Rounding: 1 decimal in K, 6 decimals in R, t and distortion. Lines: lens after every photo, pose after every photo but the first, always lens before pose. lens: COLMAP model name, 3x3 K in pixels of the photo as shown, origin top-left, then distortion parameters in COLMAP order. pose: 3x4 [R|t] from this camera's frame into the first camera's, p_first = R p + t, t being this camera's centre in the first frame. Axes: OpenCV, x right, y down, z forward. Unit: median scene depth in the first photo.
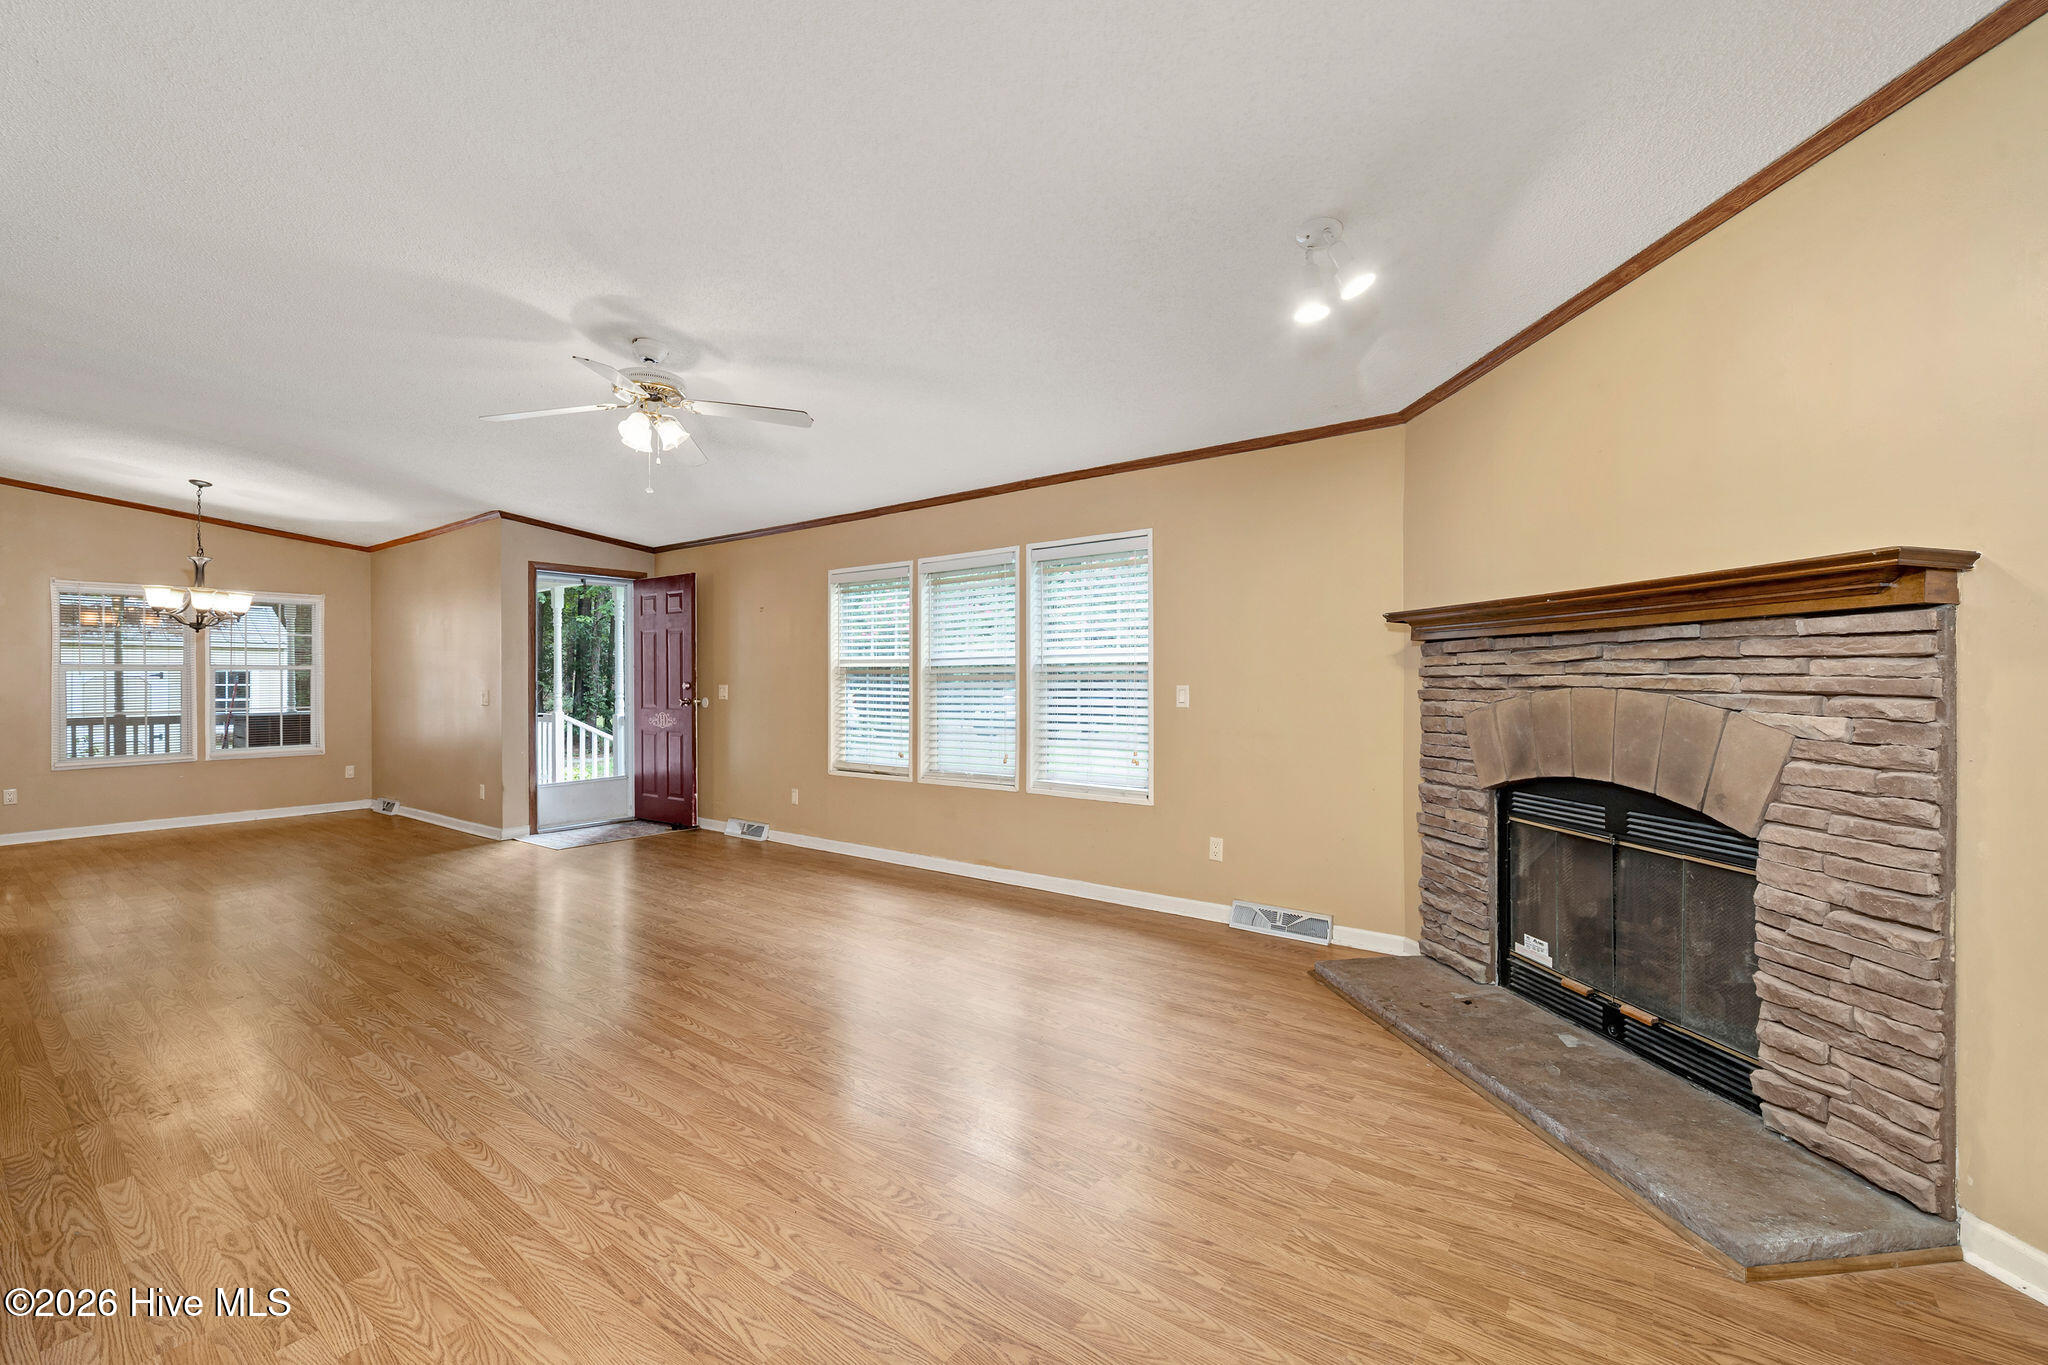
lens RADIAL K [[867.0, 0, 999.8], [0, 867.0, 681.2], [0, 0, 1]] dist [-0.000587, -0.000042]
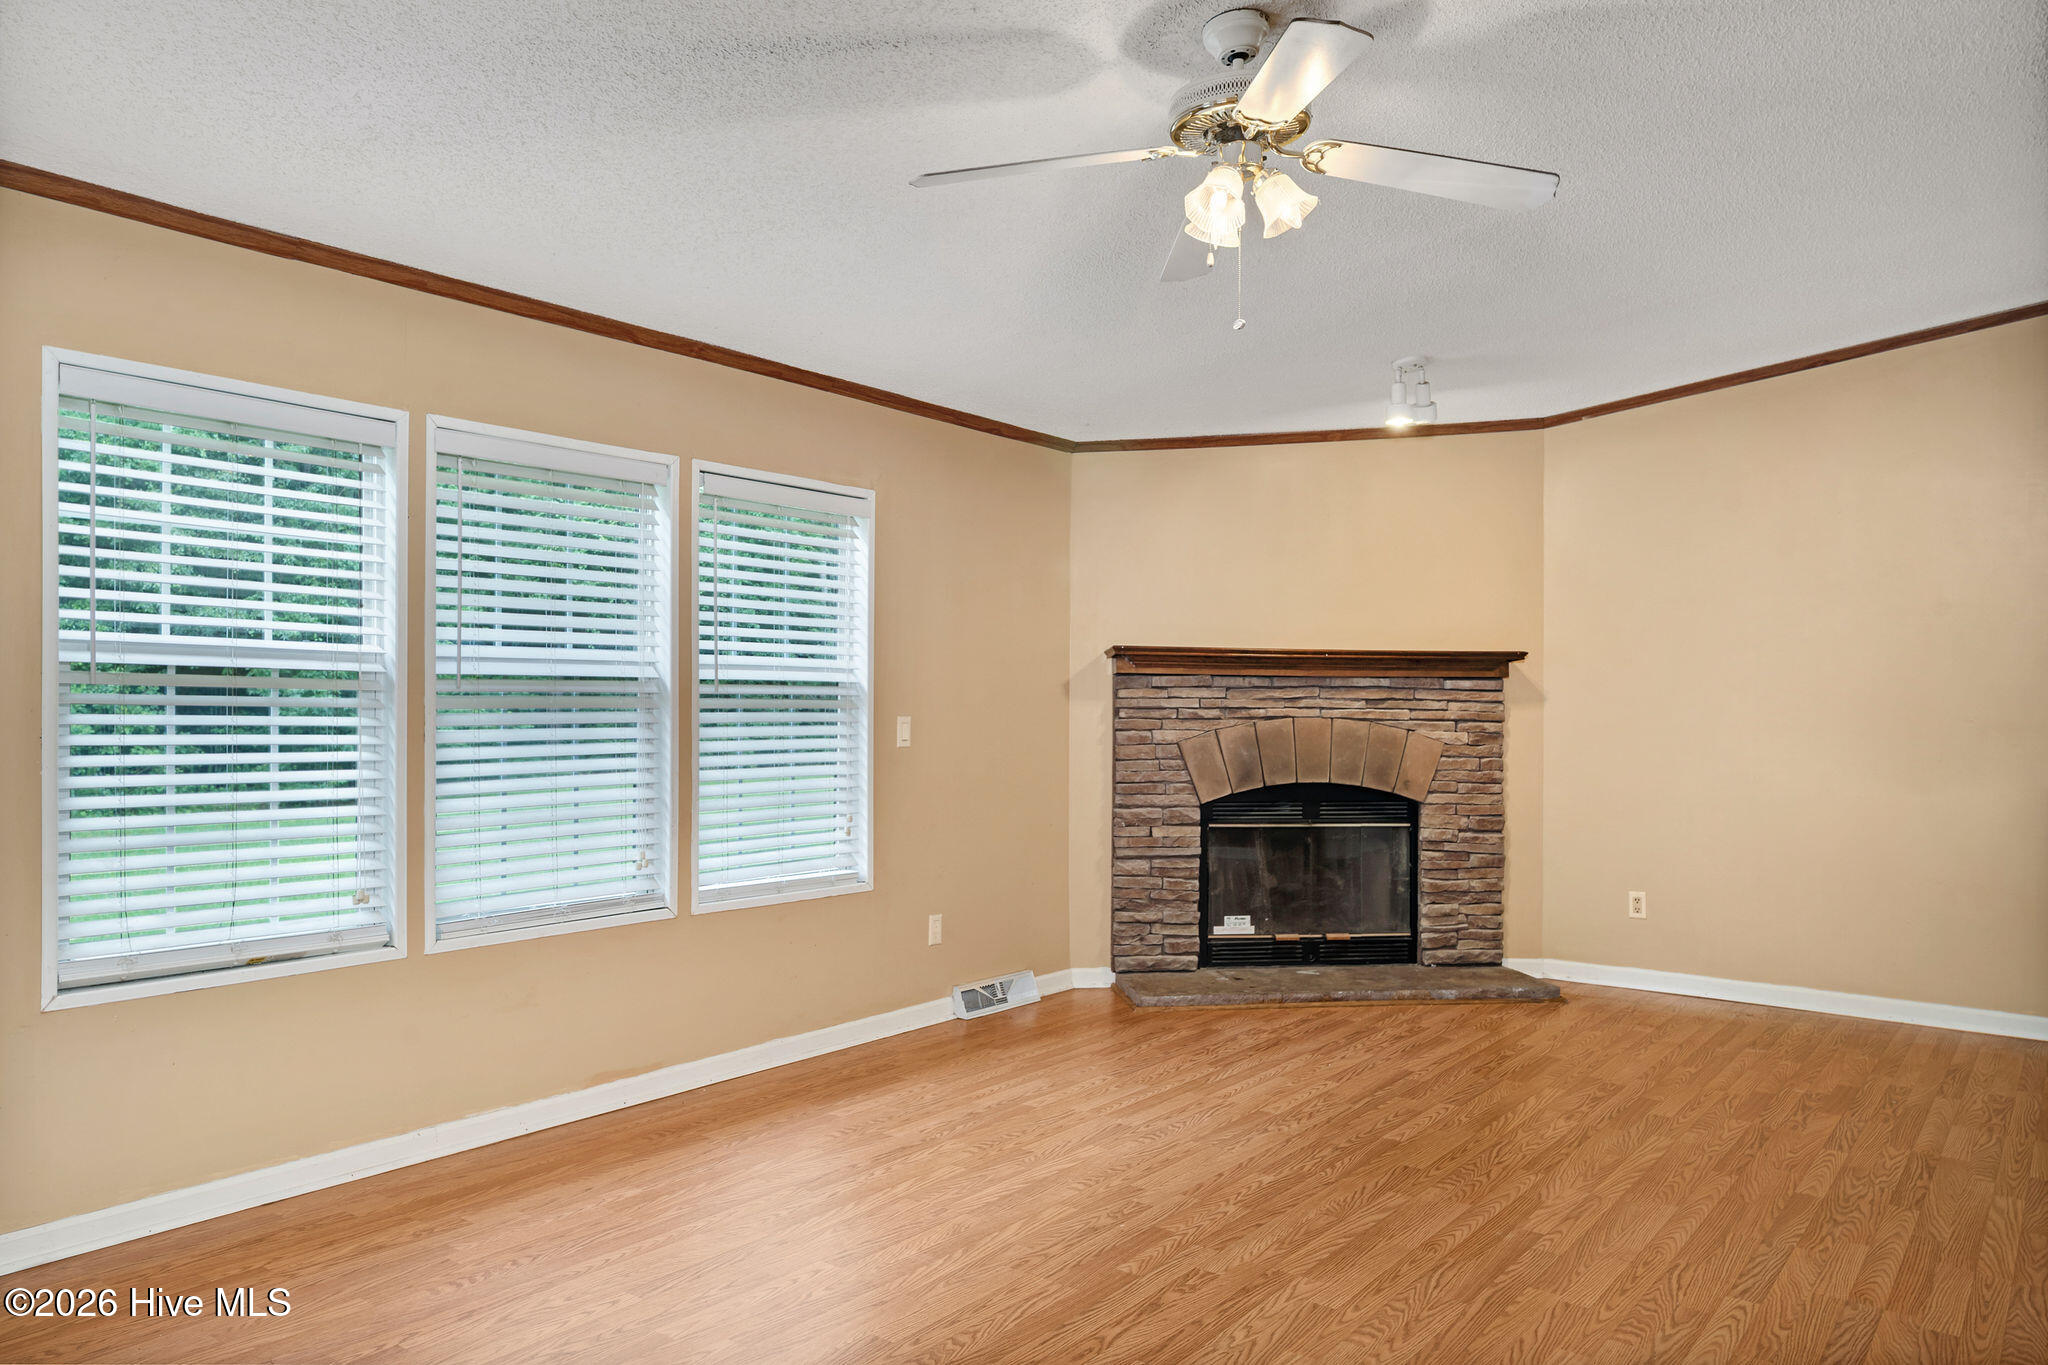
lens RADIAL K [[1392.5, 0, 1018.5], [0, 1392.5, 695.1], [0, 0, 1]] dist [0.002448, -0.000622]
pose [[-0.011380, 0.013229, 0.999848, -1.446717], [-0.003967, 0.999904, -0.013274, 0.002585], [-0.999927, -0.004117, -0.011326, 1.375544]]
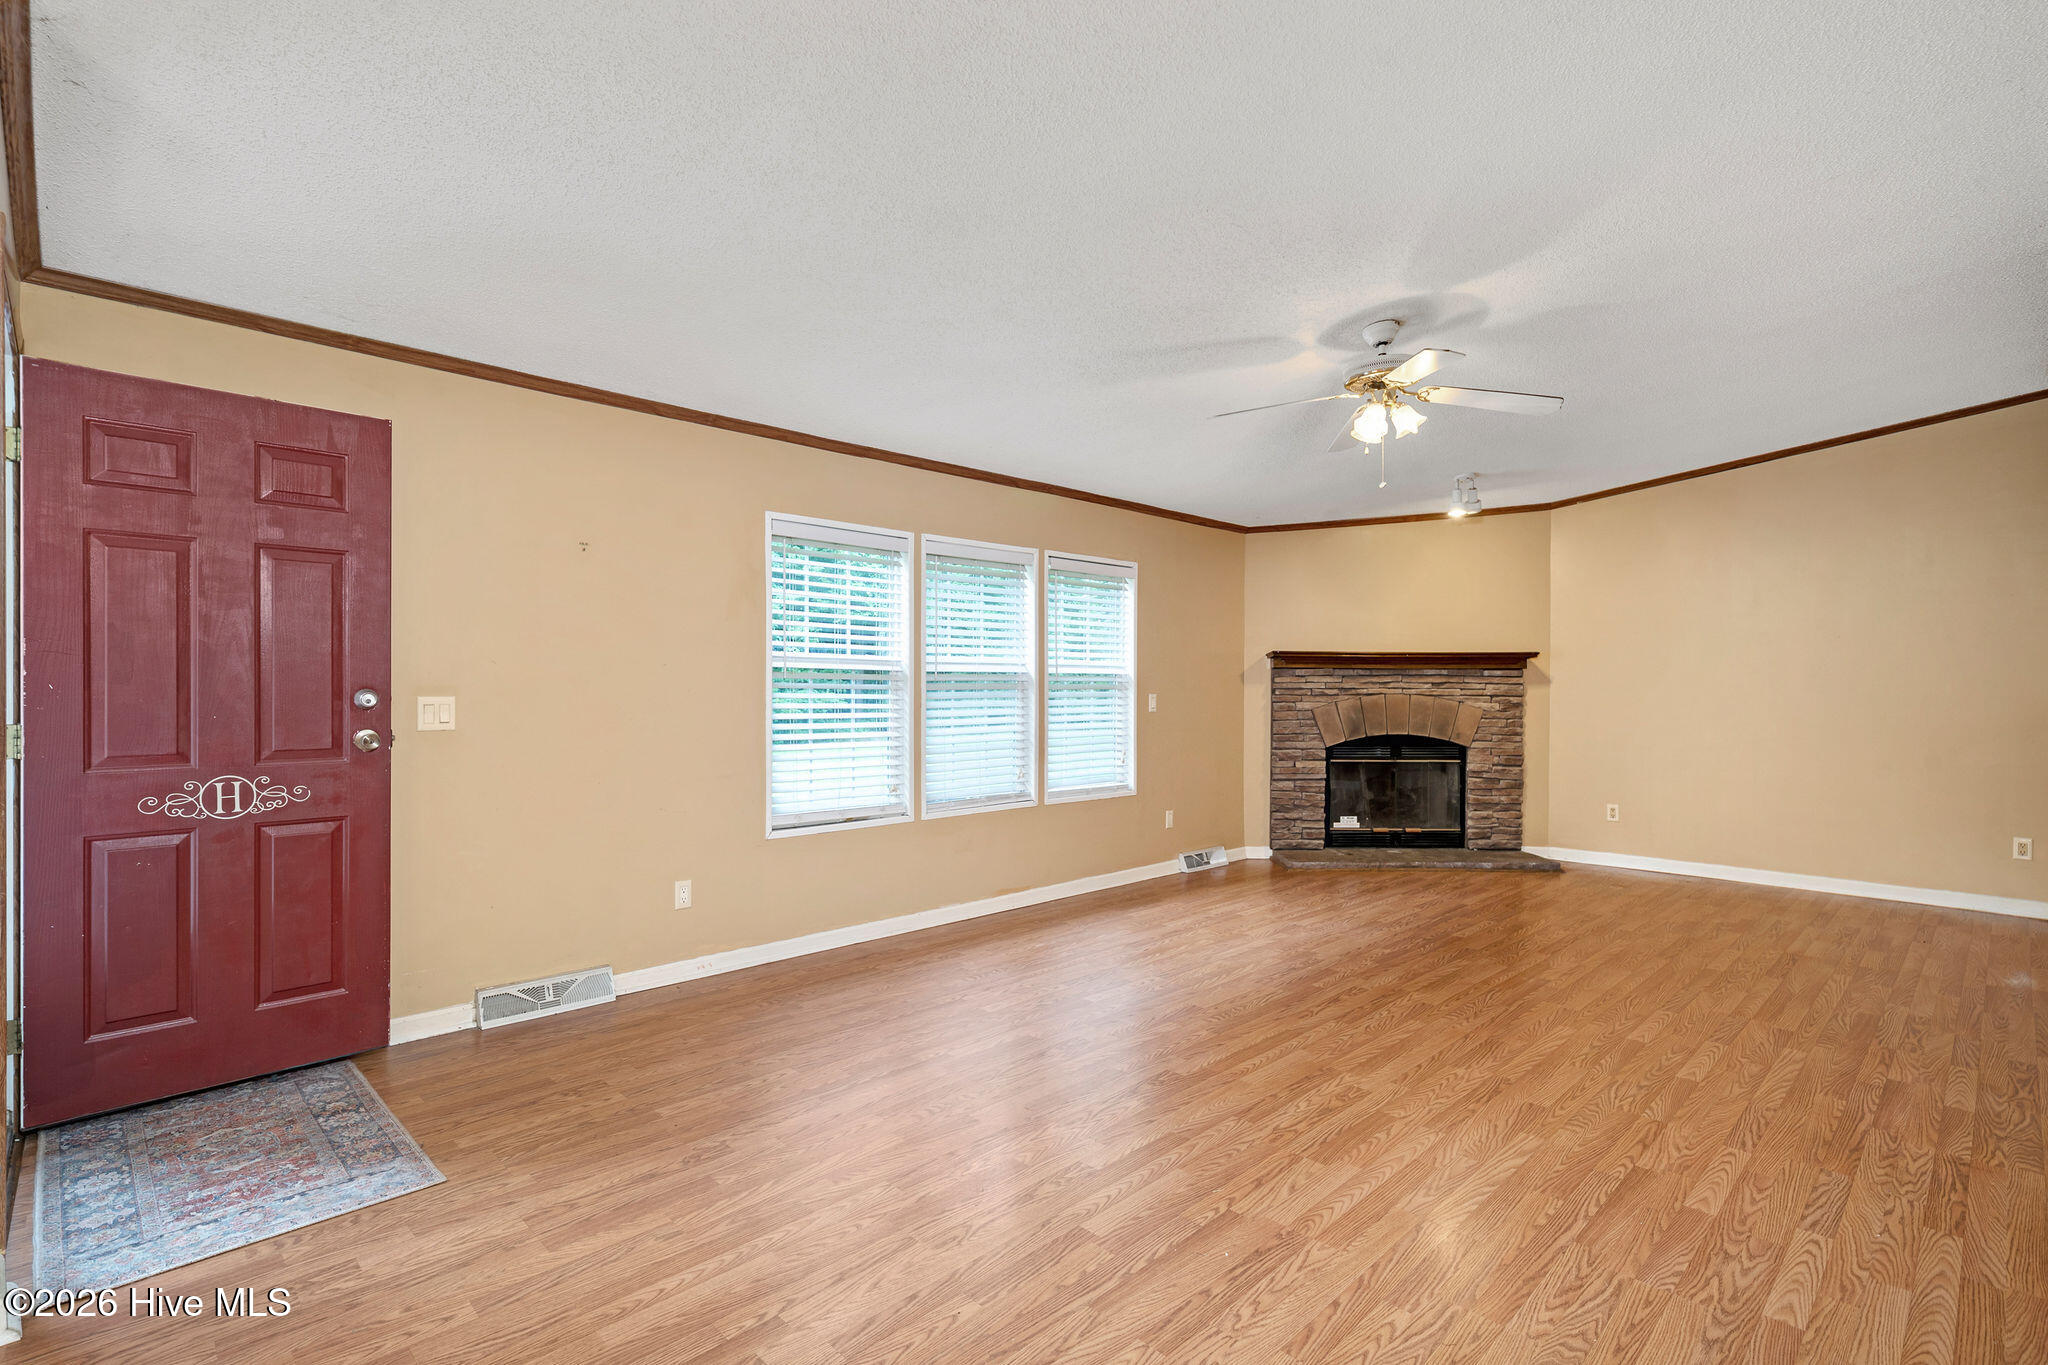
lens RADIAL K [[974.4, 0, 1022.6], [0, 974.4, 694.5], [0, 0, 1]] dist [0.001852, 0.000708]
pose [[0.120419, -0.001756, 0.992722, -1.807822], [-0.001649, 0.999997, 0.001969, 0.004452], [-0.992722, -0.001875, 0.120415, 1.524976]]
